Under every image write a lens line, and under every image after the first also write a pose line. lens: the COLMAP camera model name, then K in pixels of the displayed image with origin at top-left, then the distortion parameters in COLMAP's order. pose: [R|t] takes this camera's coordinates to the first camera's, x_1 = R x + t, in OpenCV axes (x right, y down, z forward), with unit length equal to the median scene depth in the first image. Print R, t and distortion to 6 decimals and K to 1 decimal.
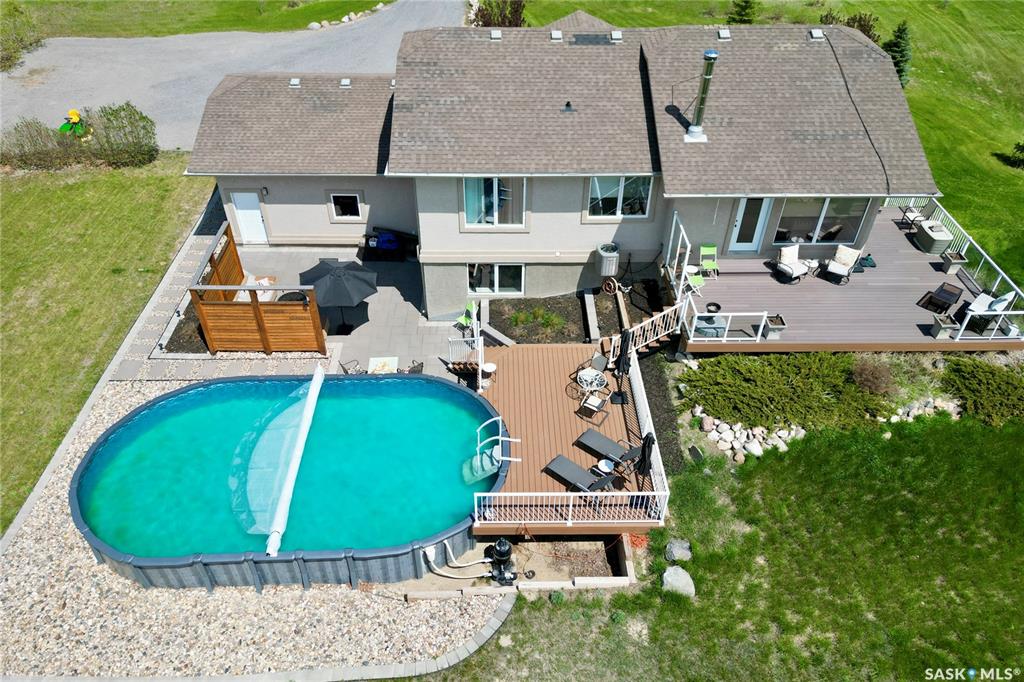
lens RADIAL K [[717.4, 0, 511.2], [0, 717.4, 343.9], [0, 0, 1]] dist [0.039664, -0.020949]
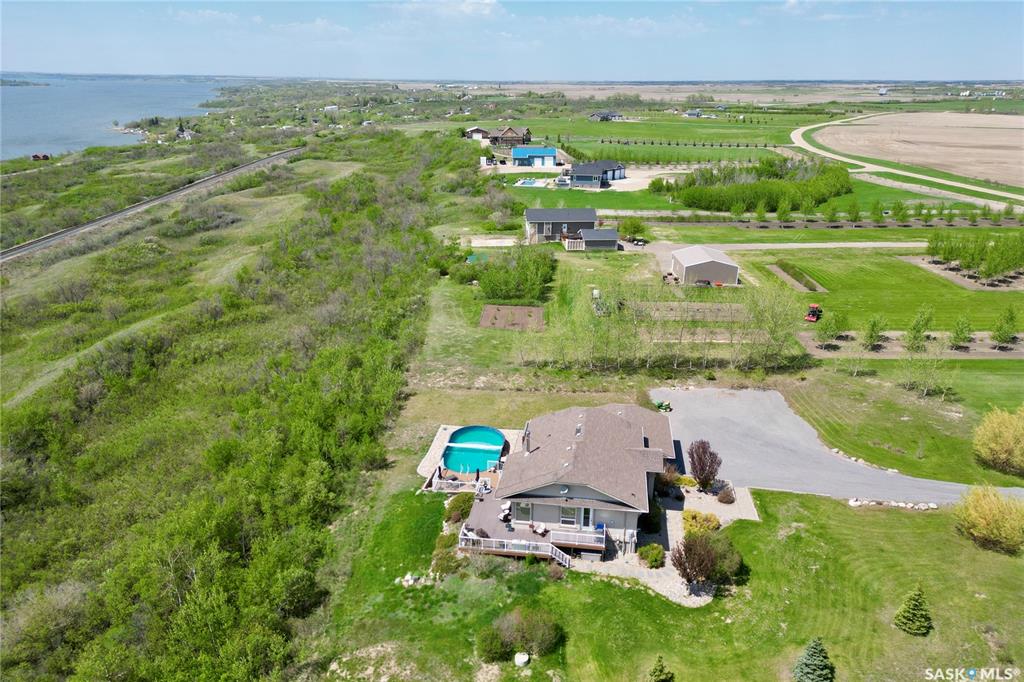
lens RADIAL K [[717.4, 0, 512.8], [0, 717.4, 341.4], [0, 0, 1]] dist [0.039664, -0.020949]
pose [[-0.135817, 0.322949, -0.936620, 2.760719], [-0.650650, 0.683856, 0.330144, -1.456820], [0.747133, 0.654252, 0.117247, 0.228277]]
